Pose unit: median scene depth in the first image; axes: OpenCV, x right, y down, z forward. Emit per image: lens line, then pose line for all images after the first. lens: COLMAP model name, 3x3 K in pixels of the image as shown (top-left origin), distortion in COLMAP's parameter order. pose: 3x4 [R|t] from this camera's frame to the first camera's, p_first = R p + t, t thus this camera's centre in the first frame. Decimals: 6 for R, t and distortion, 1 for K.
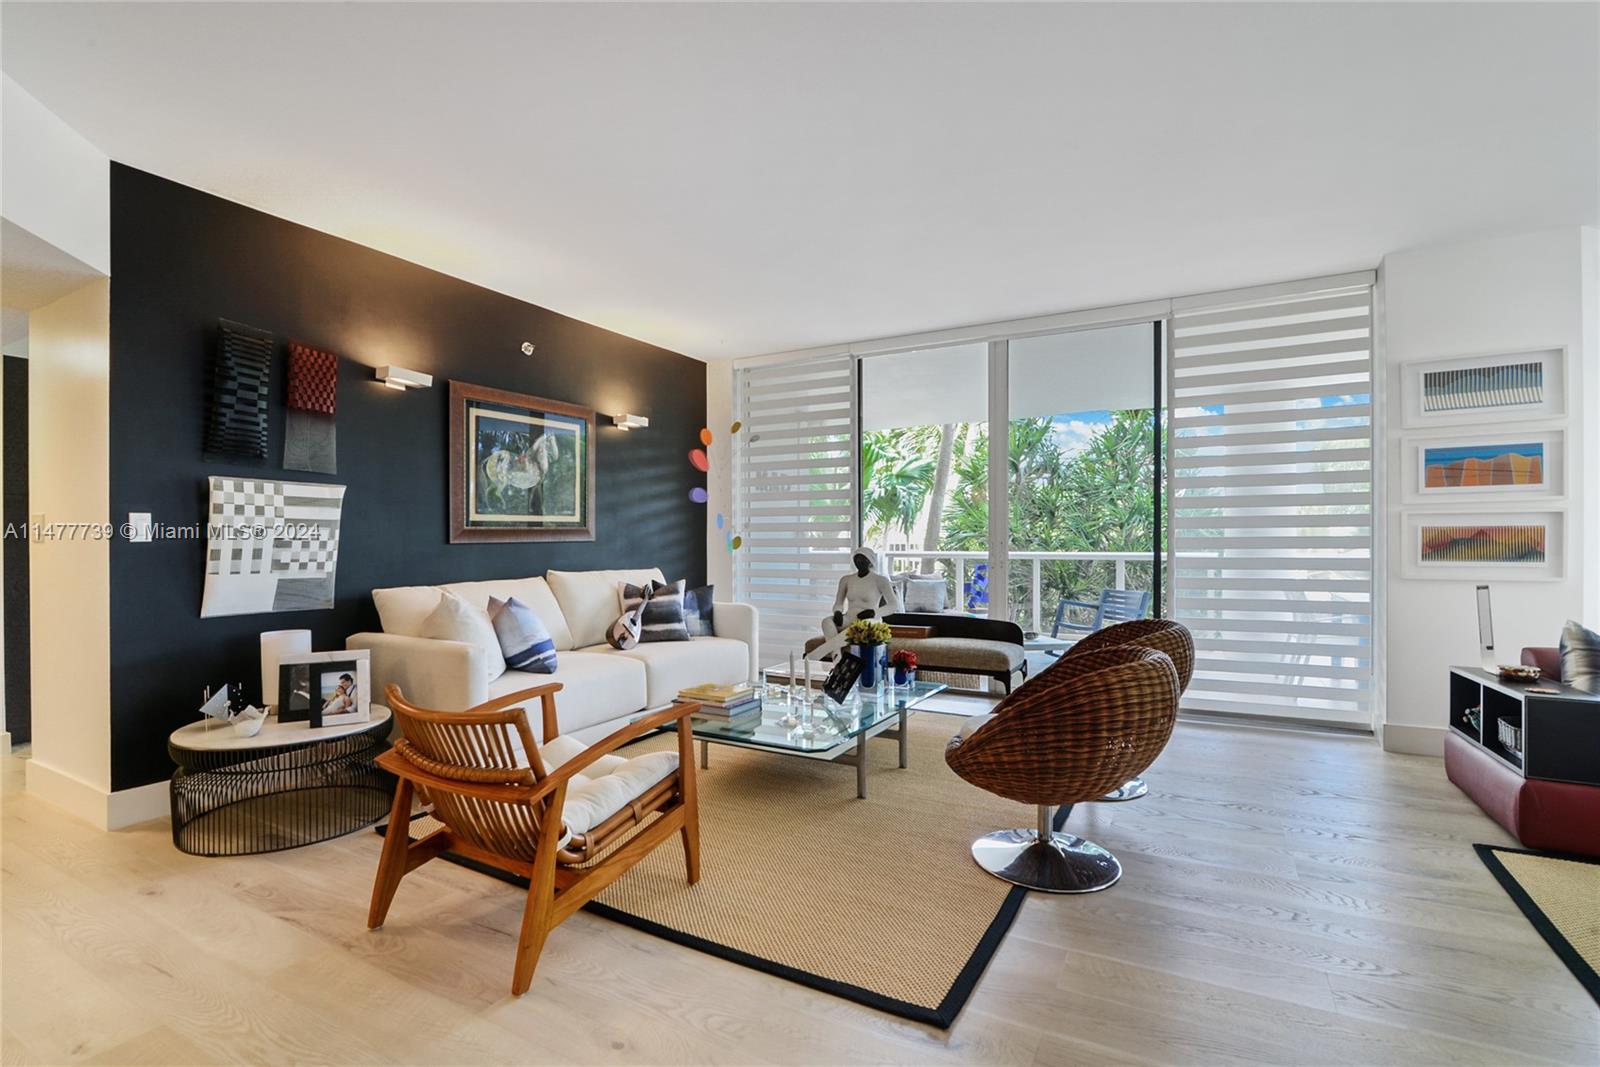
lens RADIAL K [[749.1, 0, 800.0], [0, 749.1, 533.5], [0, 0, 1]] dist [-0.002611, -0.000325]
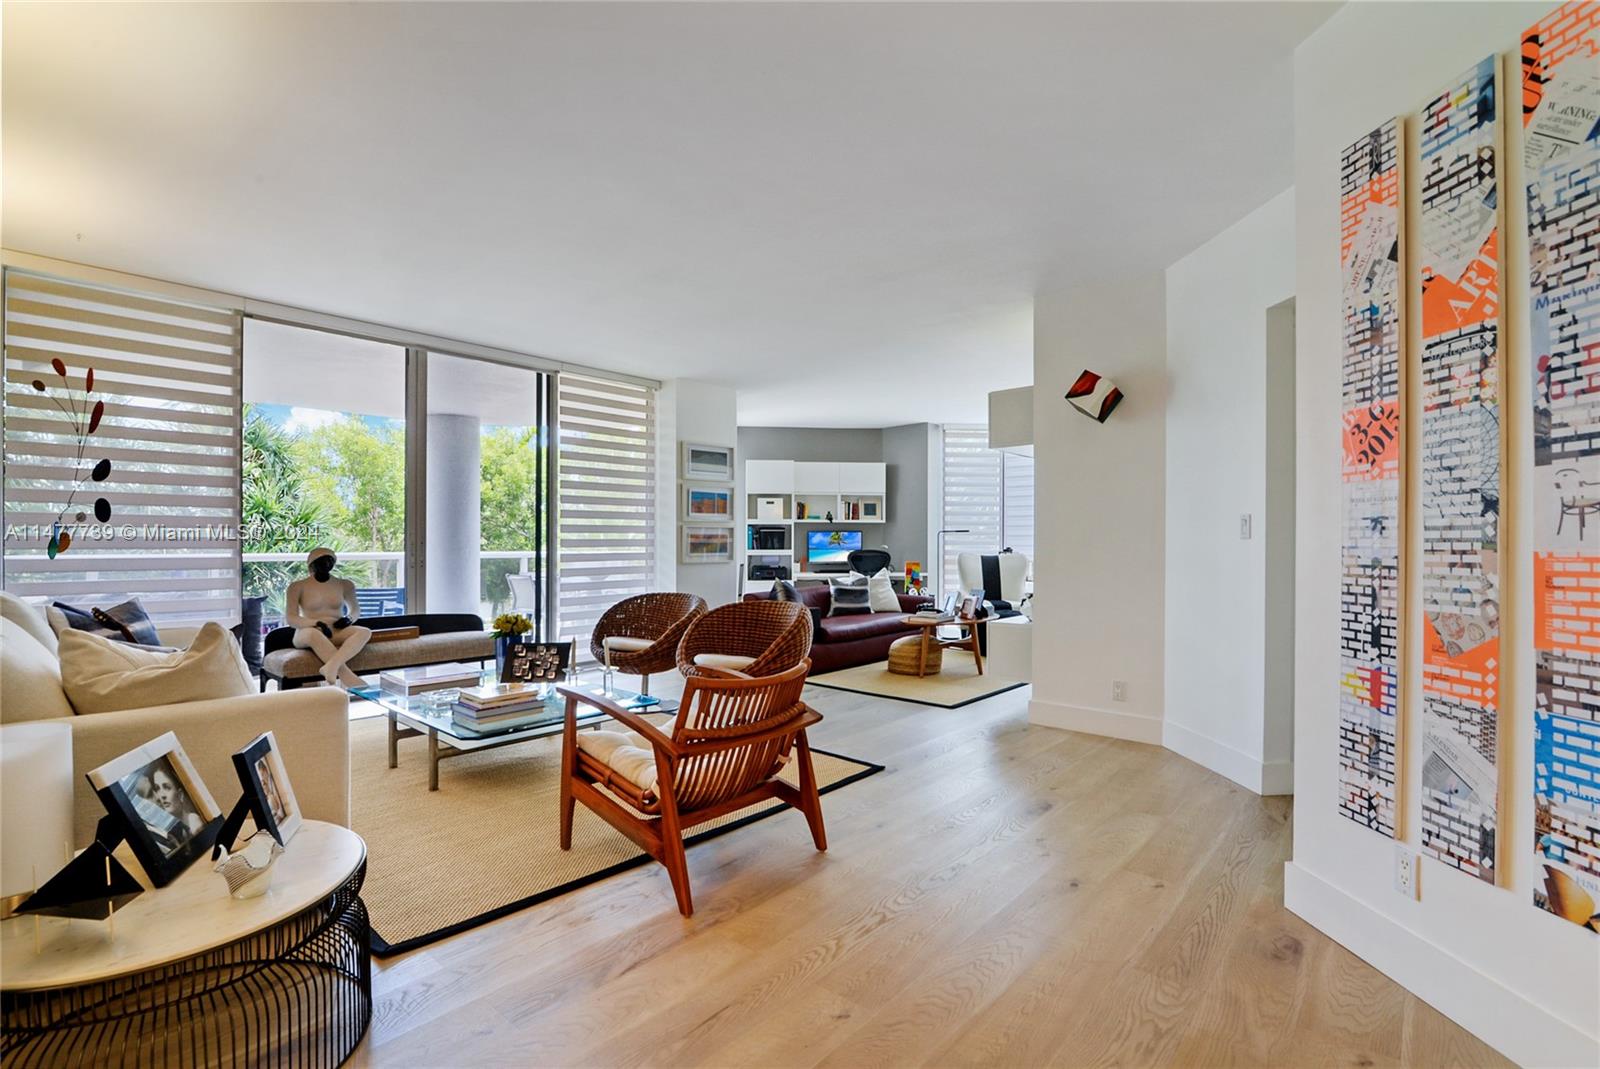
lens RADIAL K [[749.1, 0, 800.0], [0, 749.1, 534.5], [0, 0, 1]] dist [-0.002611, -0.000325]
pose [[0.208551, 0.013291, 0.977921, -0.894317], [-0.008851, 0.999892, -0.011702, 0.010724], [-0.977972, -0.006215, 0.208646, 0.365246]]
